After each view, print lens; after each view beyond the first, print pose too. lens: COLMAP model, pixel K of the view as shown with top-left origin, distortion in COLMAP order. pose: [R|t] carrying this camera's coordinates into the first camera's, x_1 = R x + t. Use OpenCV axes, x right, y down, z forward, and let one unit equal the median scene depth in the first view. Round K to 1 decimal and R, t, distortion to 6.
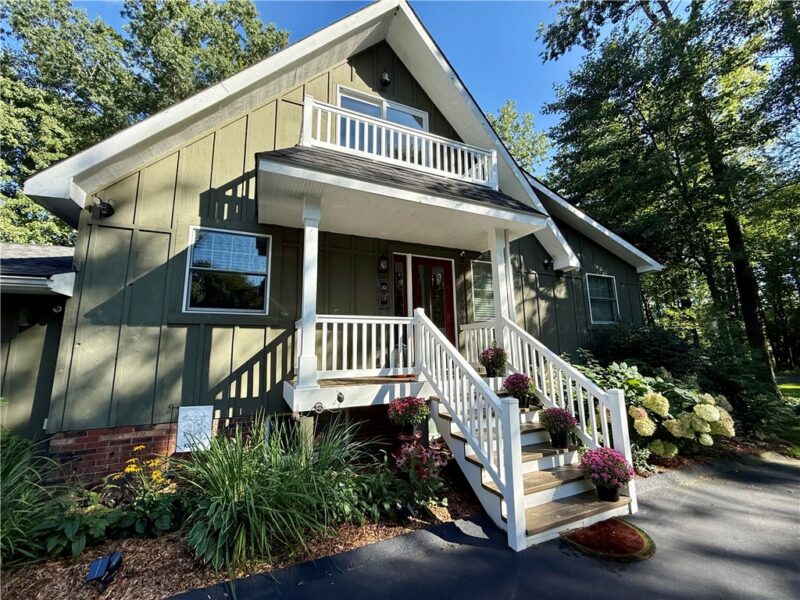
lens RADIAL K [[319.2, 0, 398.1], [0, 319.2, 300.6], [0, 0, 1]] dist [0.000590, -0.000121]
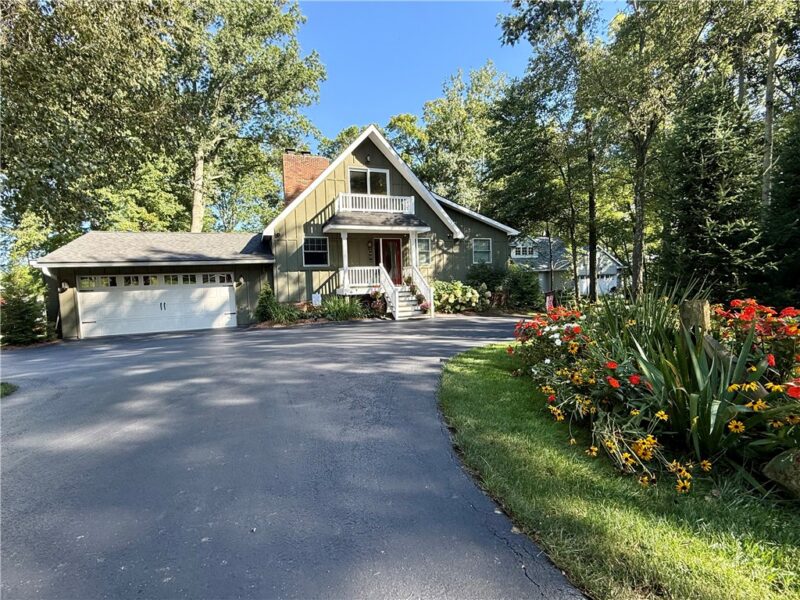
lens RADIAL K [[380.3, 0, 400.0], [0, 380.3, 300.0], [0, 0, 1]] dist [0.000759, 0.000008]
pose [[0.999318, -0.015518, -0.033518, 0.344214], [0.022177, 0.977764, 0.208533, -0.365432], [0.029537, -0.209134, 0.977441, -2.434465]]
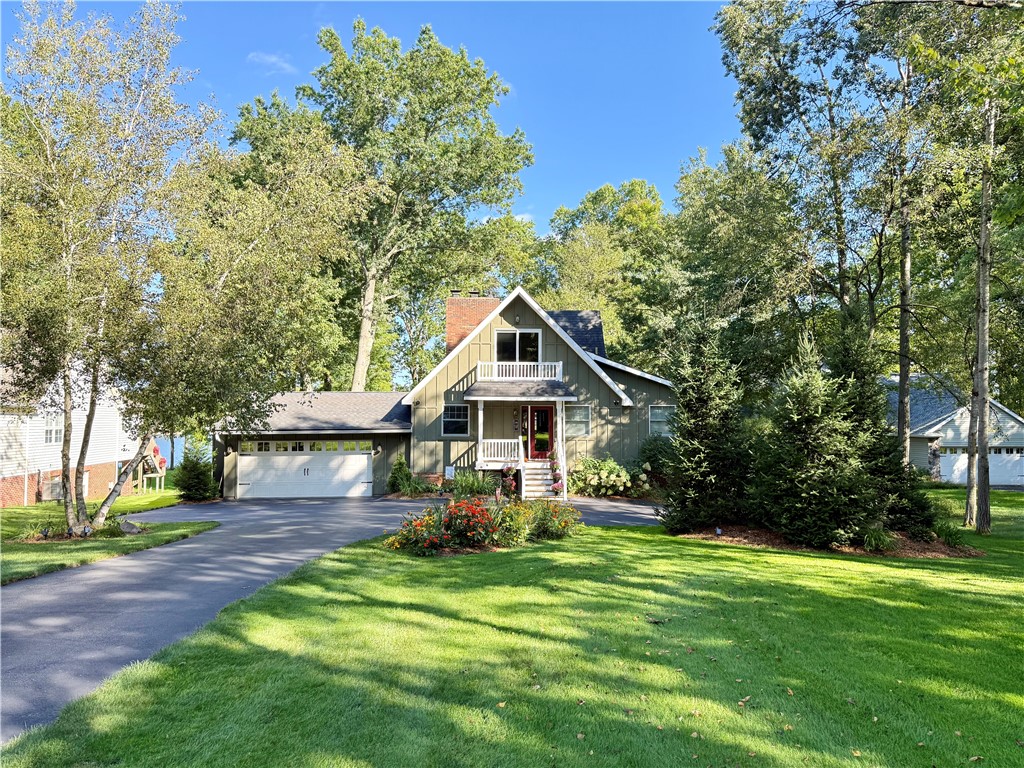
lens RADIAL K [[716.9, 0, 511.4], [0, 716.9, 395.6], [0, 0, 1]] dist [0.119061, -0.140160]
pose [[0.939865, 0.005896, -0.341495, 1.993617], [0.036355, 0.992444, 0.117191, -0.997176], [0.339606, -0.122559, 0.932549, -4.478205]]
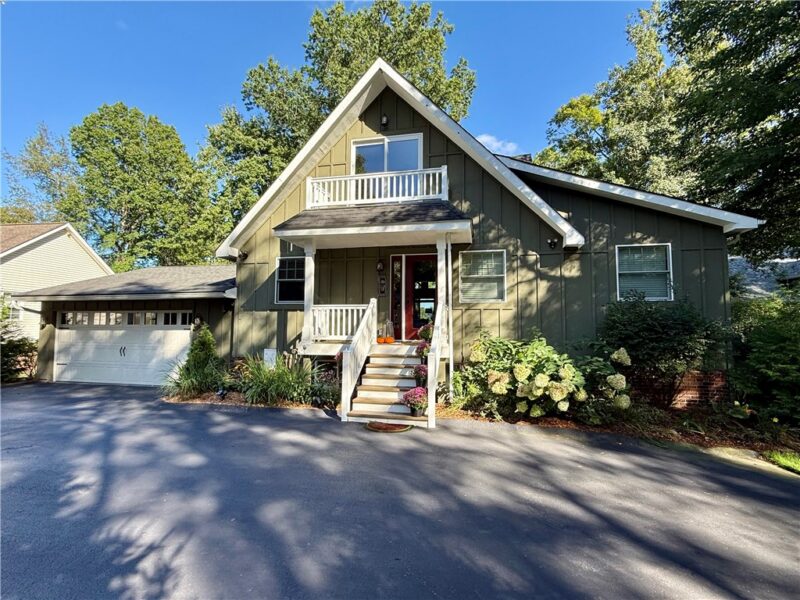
lens RADIAL K [[374.5, 0, 395.4], [0, 374.5, 300.6], [0, 0, 1]] dist [-0.002060, -0.000180]
pose [[0.811229, -0.018225, -0.584444, 1.176639], [0.072334, 0.994965, 0.069375, -0.082477], [0.580237, -0.098554, 0.808463, -0.392075]]
